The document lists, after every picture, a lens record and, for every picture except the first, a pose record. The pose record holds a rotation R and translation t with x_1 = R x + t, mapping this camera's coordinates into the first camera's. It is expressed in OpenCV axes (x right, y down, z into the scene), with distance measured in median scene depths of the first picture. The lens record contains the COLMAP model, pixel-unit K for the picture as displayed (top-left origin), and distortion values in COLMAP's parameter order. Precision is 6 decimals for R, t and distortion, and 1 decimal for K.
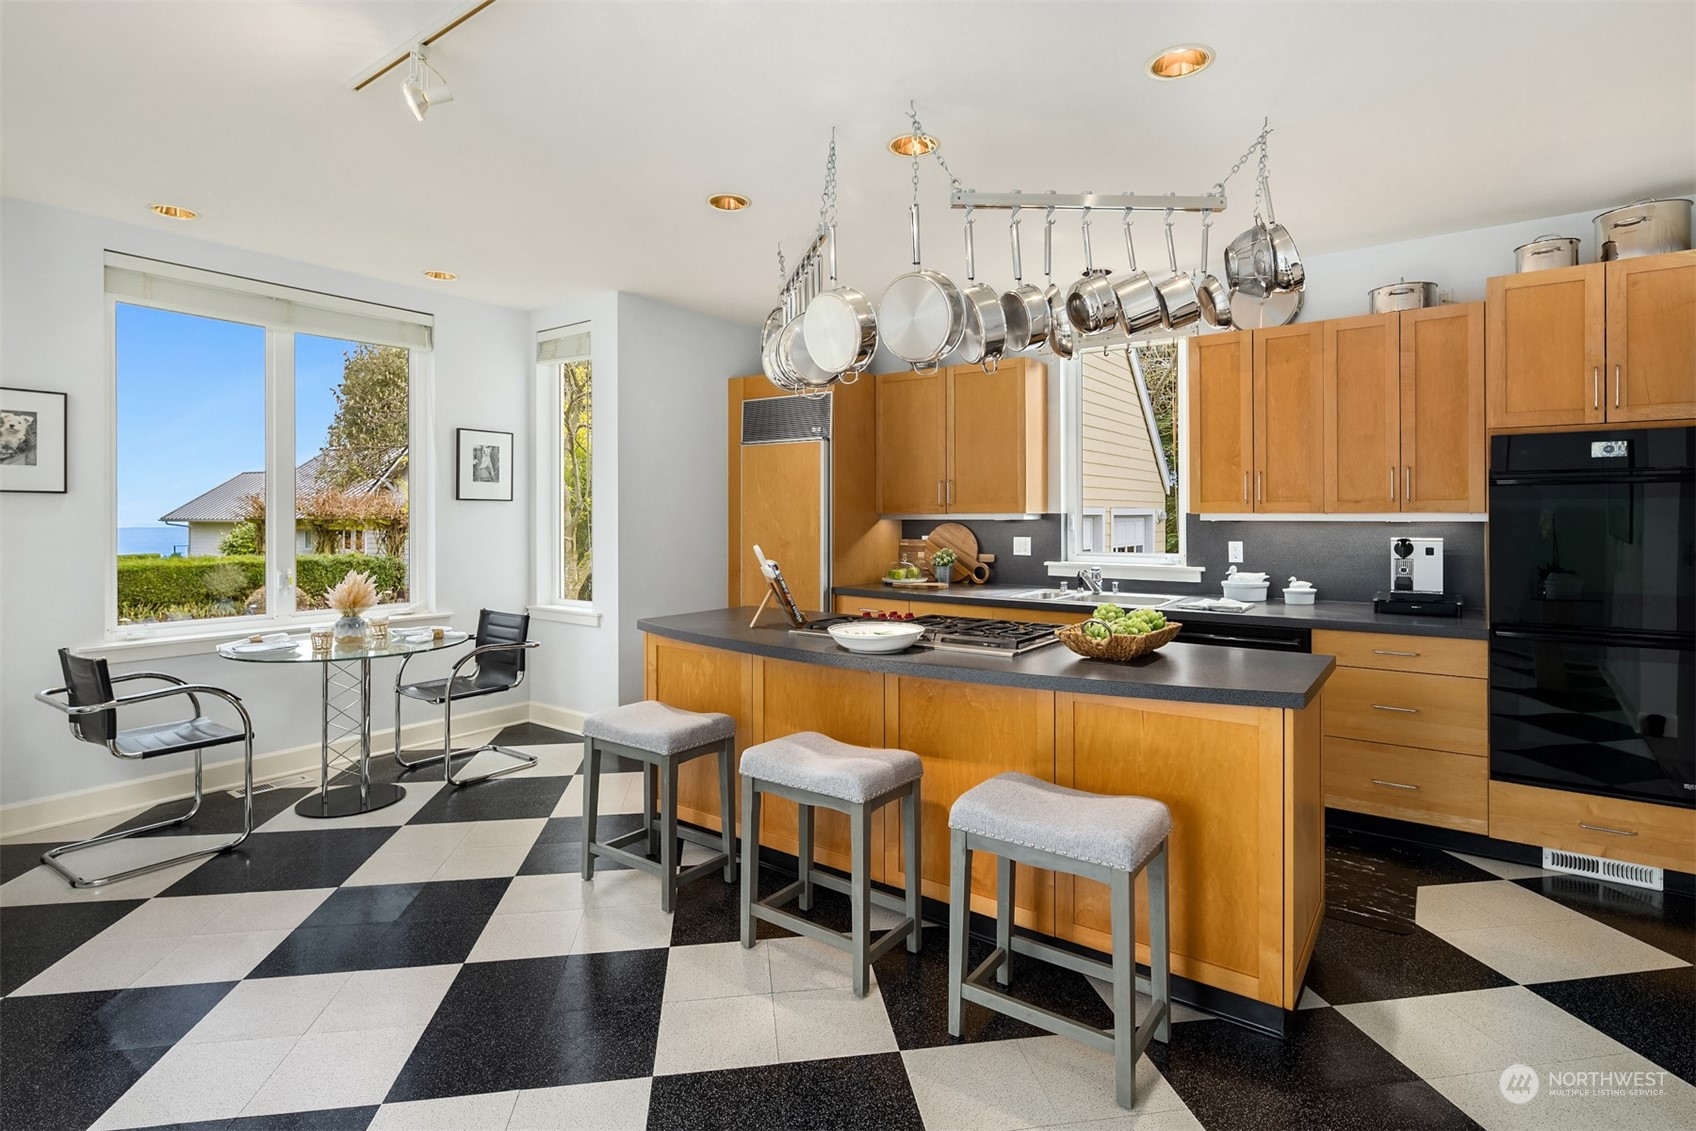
lens RADIAL K [[838.0, 0, 839.5], [0, 838.0, 531.8], [0, 0, 1]] dist [-0.000809, -0.000652]
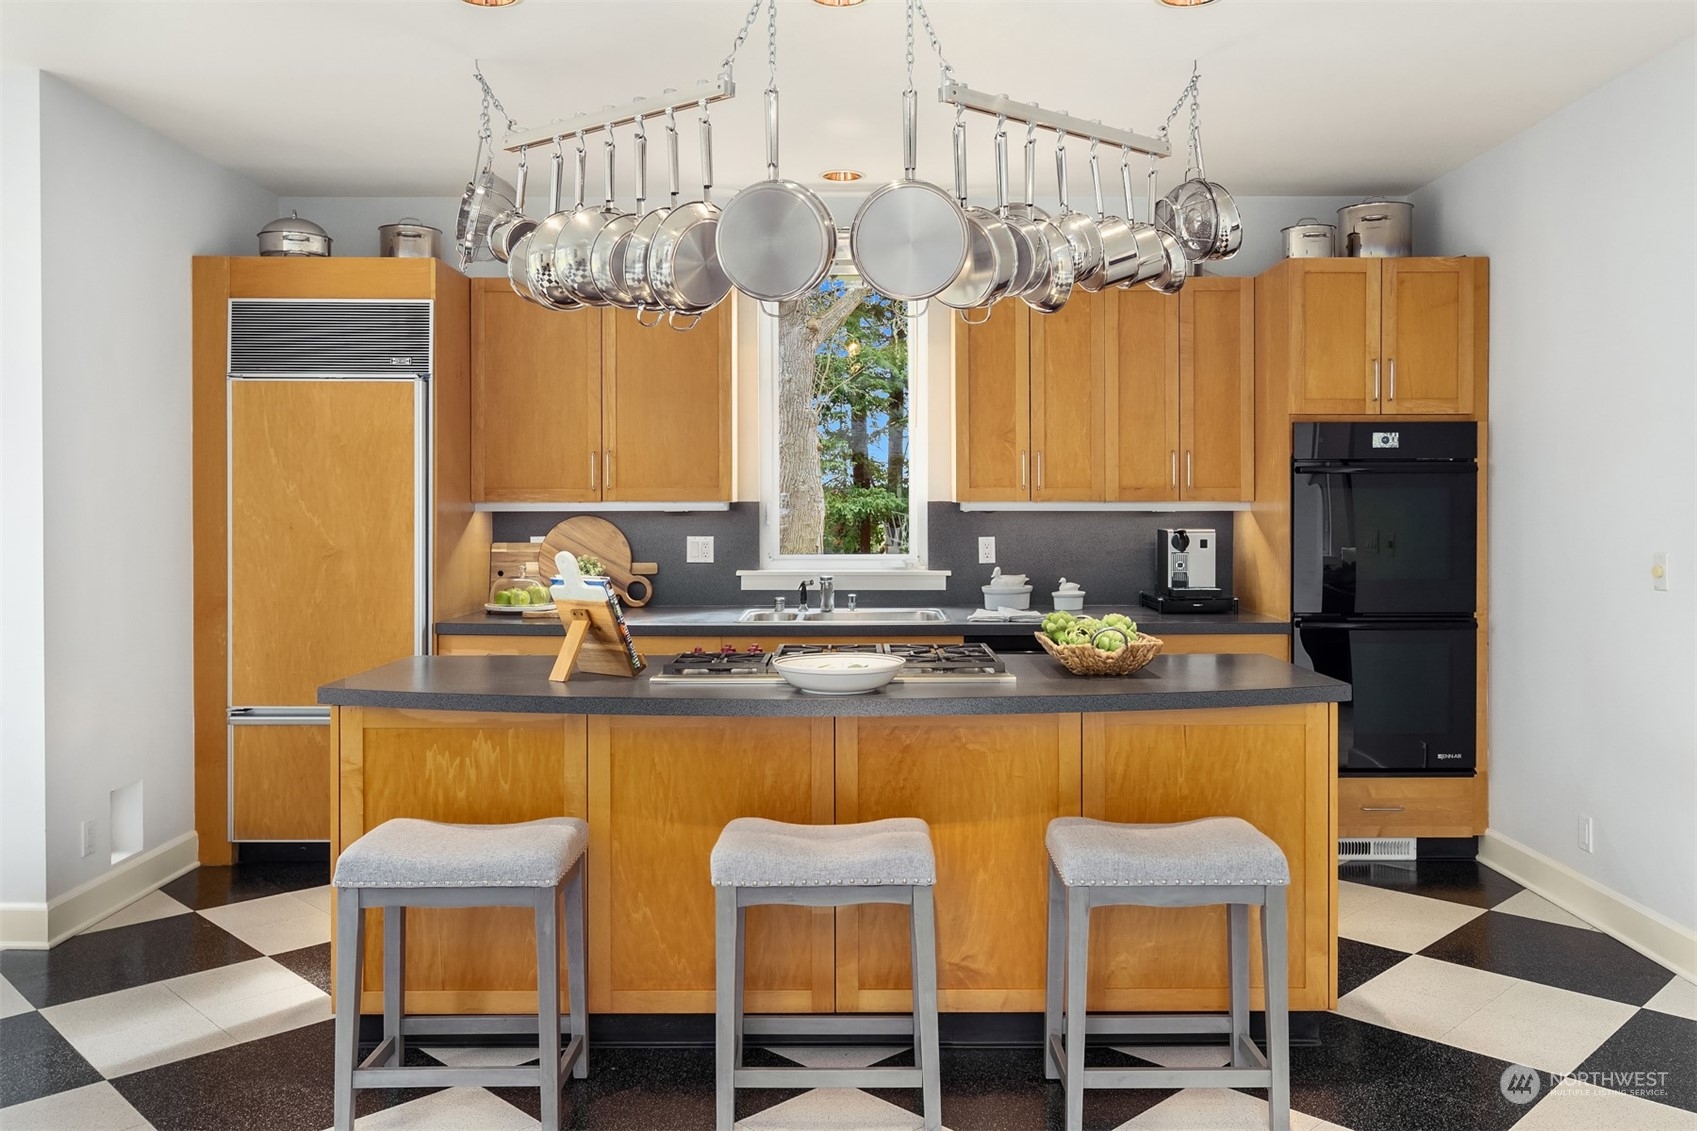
lens RADIAL K [[1353.6, 0, 881.4], [0, 1353.6, 541.6], [0, 0, 1]] dist [0.002651, -0.001254]
pose [[0.799210, -0.016848, 0.600815, -0.452061], [0.012153, 0.999856, 0.011873, -0.000856], [-0.600928, -0.002187, 0.799300, 0.030009]]
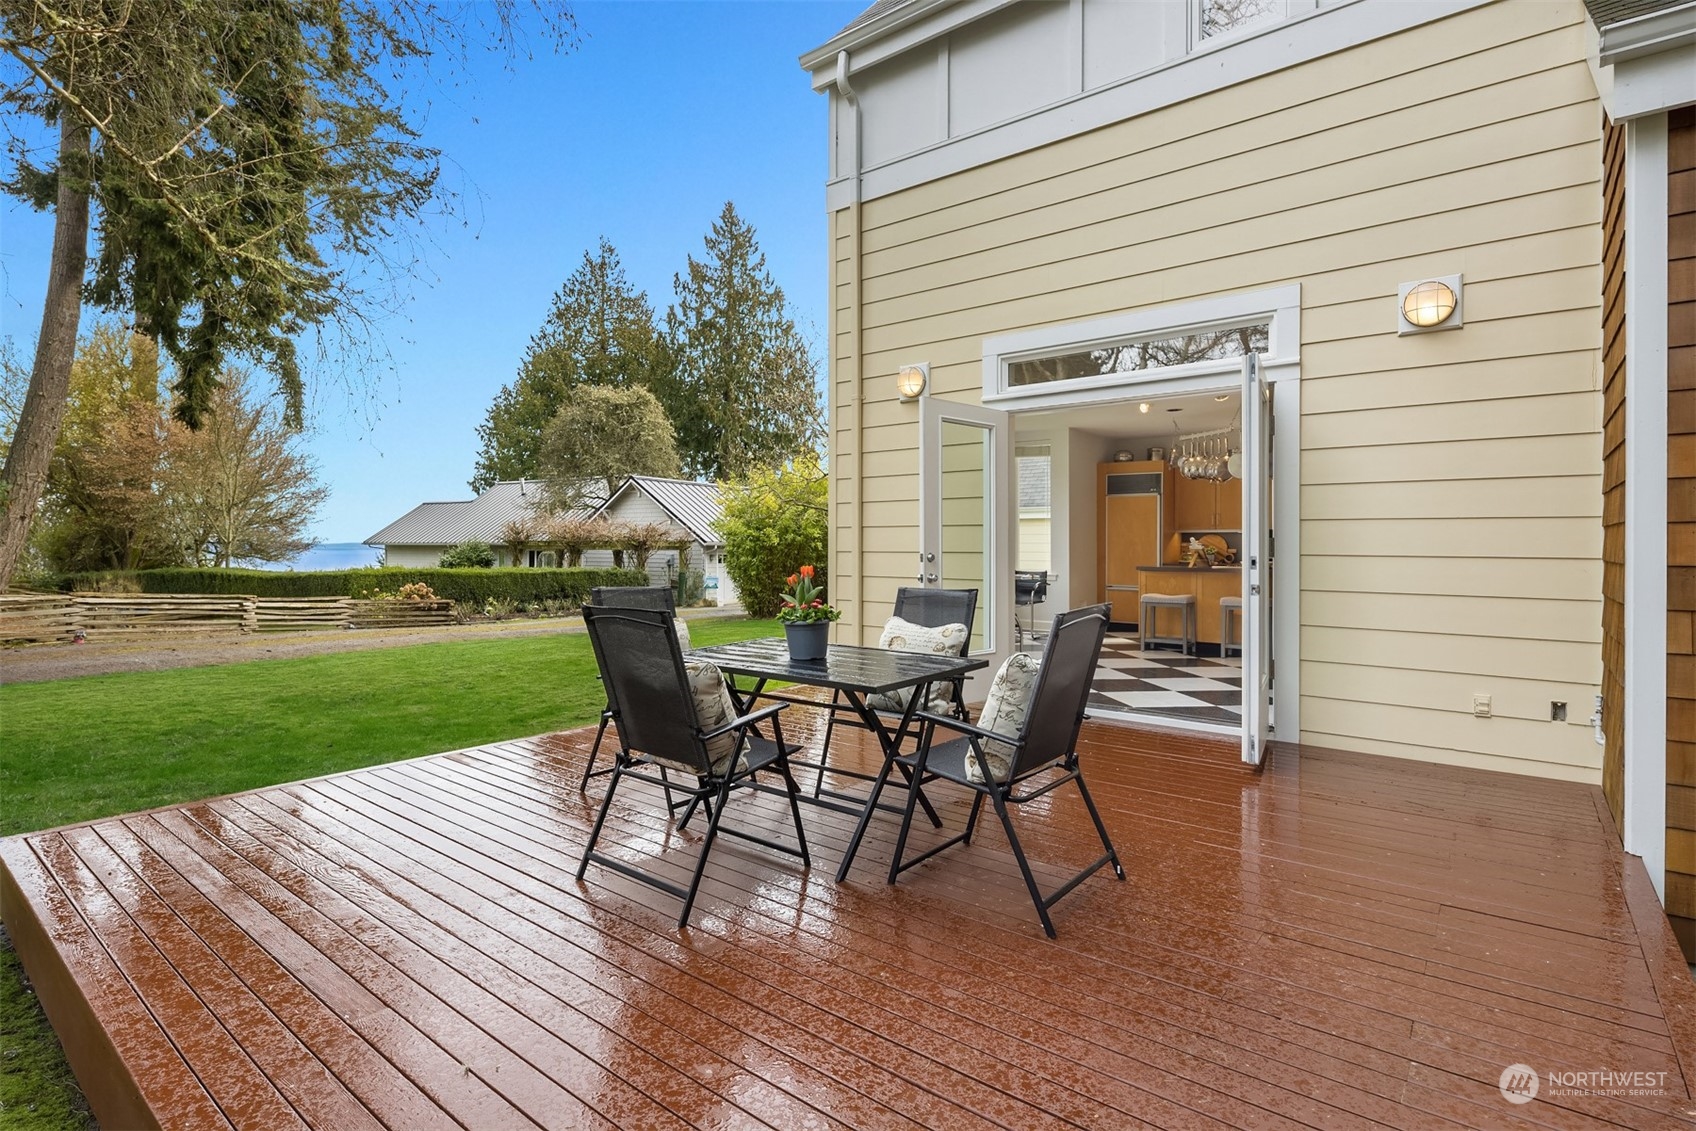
lens RADIAL K [[829.6, 0, 852.7], [0, 829.6, 528.7], [0, 0, 1]] dist [0.001882, -0.000234]
pose [[0.999266, 0.000765, -0.038300, -0.955346], [-0.002207, 0.999289, -0.037630, 0.077823], [0.038244, 0.037687, 0.998558, -1.520080]]
